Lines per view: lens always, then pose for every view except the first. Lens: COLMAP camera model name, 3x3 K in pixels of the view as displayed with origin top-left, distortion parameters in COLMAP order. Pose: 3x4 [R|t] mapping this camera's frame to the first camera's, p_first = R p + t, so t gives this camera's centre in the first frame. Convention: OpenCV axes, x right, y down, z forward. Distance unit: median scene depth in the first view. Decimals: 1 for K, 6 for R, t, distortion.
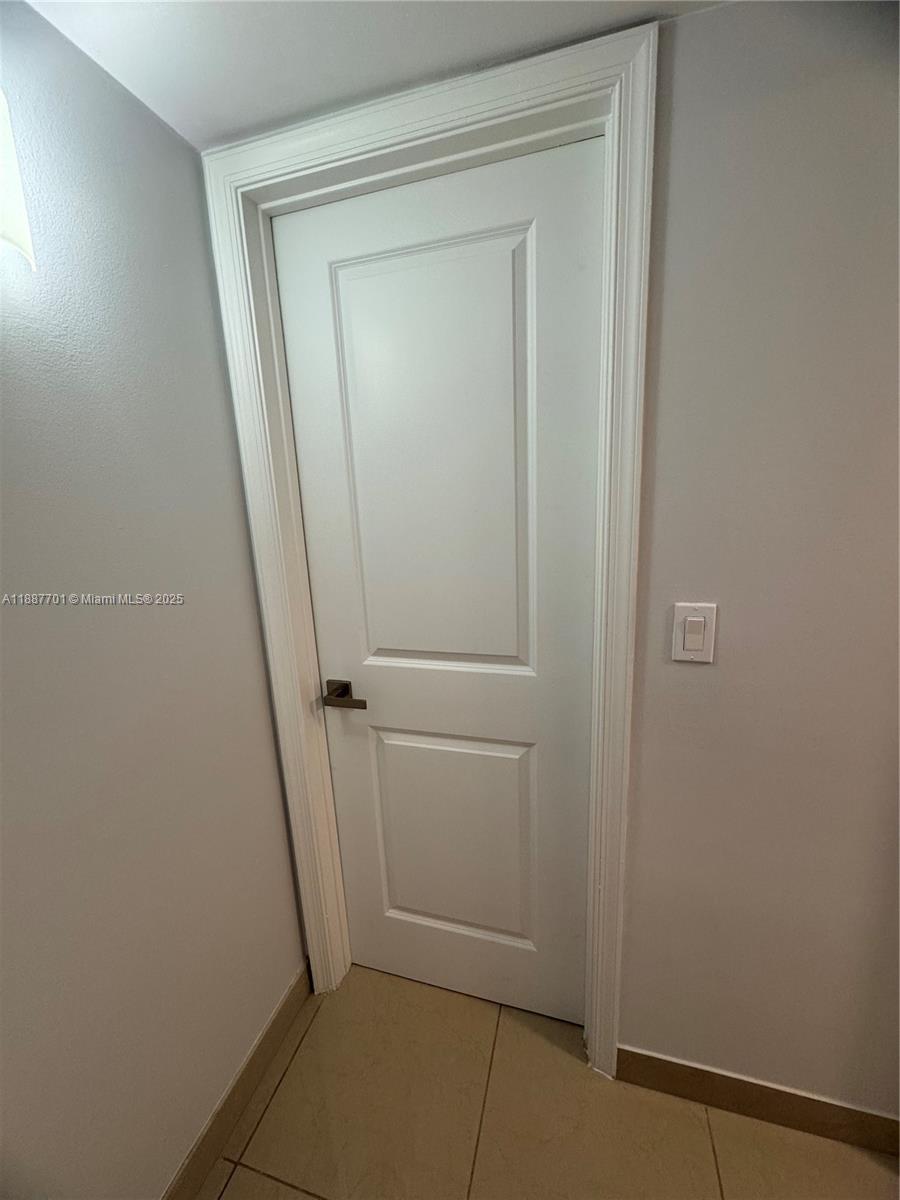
lens RADIAL K [[478.7, 0, 448.6], [0, 478.7, 599.3], [0, 0, 1]] dist [0.000220, 0.000022]
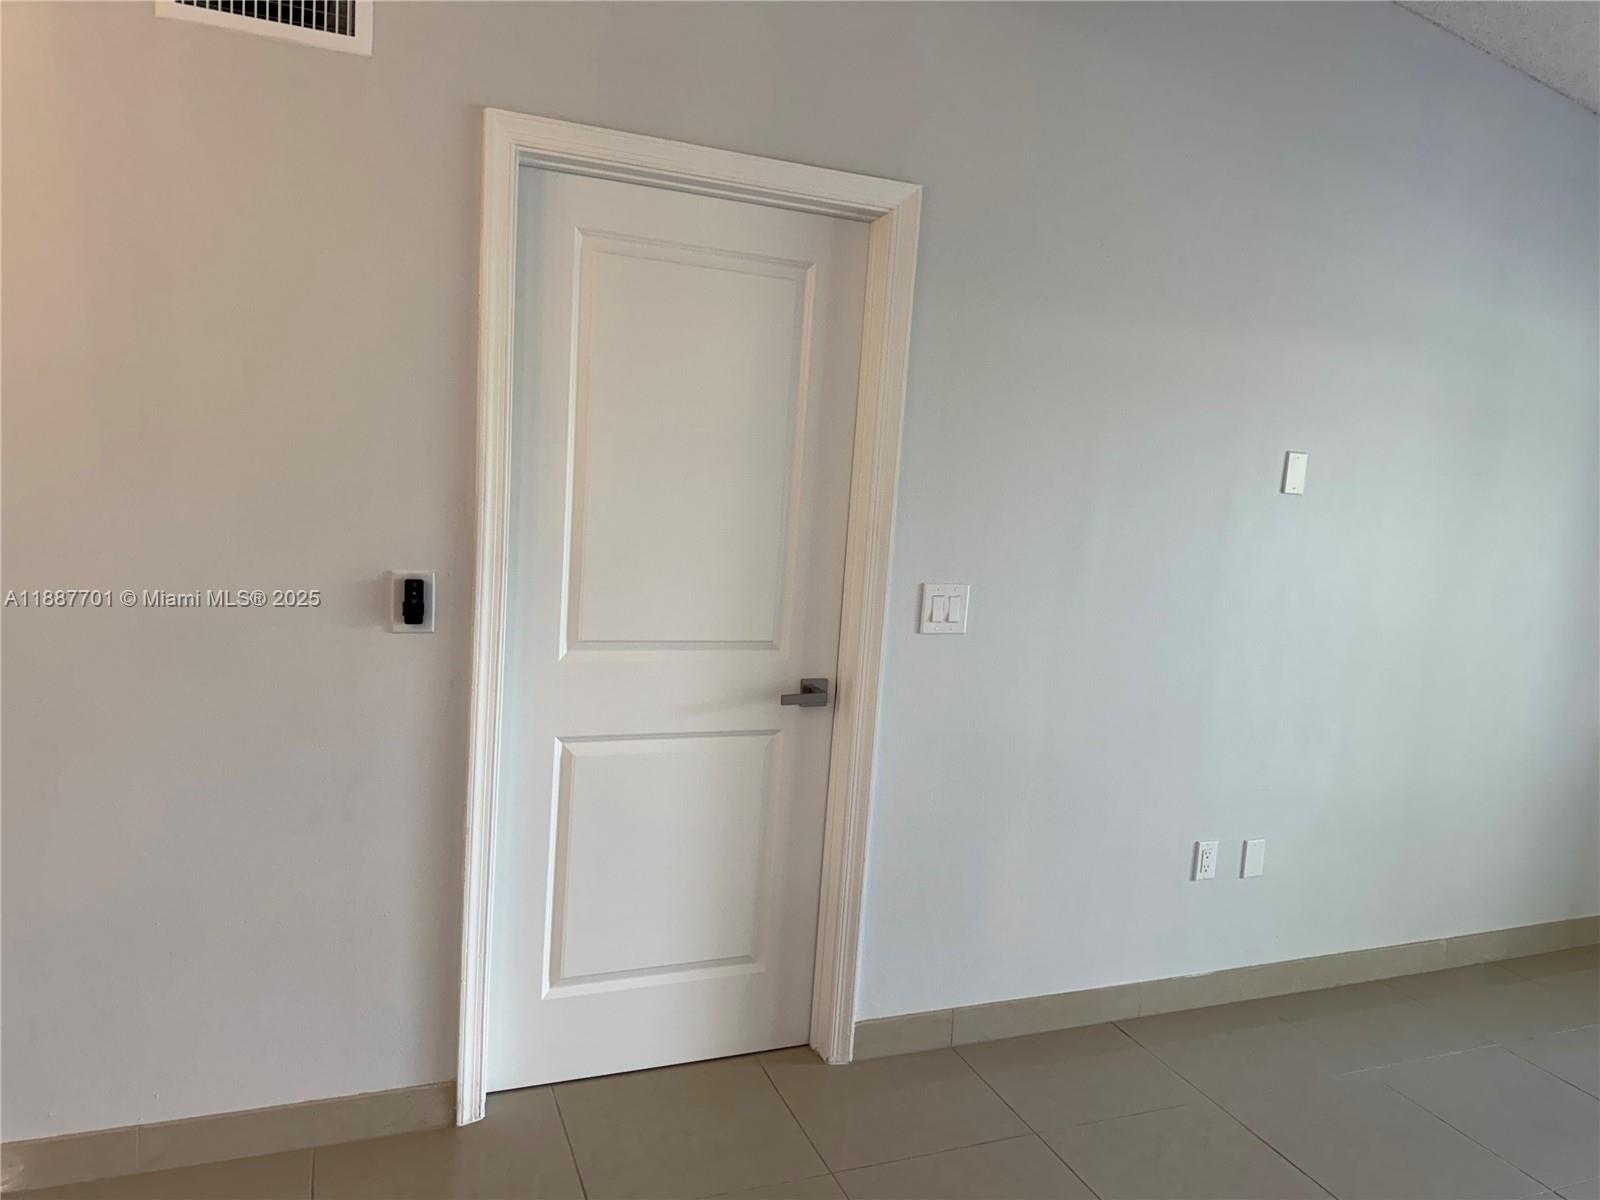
lens RADIAL K [[1125.7, 0, 800.3], [0, 1125.7, 598.7], [0, 0, 1]] dist [-0.002476, -0.000454]
pose [[0.774820, -0.000221, 0.632181, -1.045665], [0.050827, 0.996784, -0.061947, 0.139485], [-0.630135, 0.080130, 0.772340, -0.723710]]
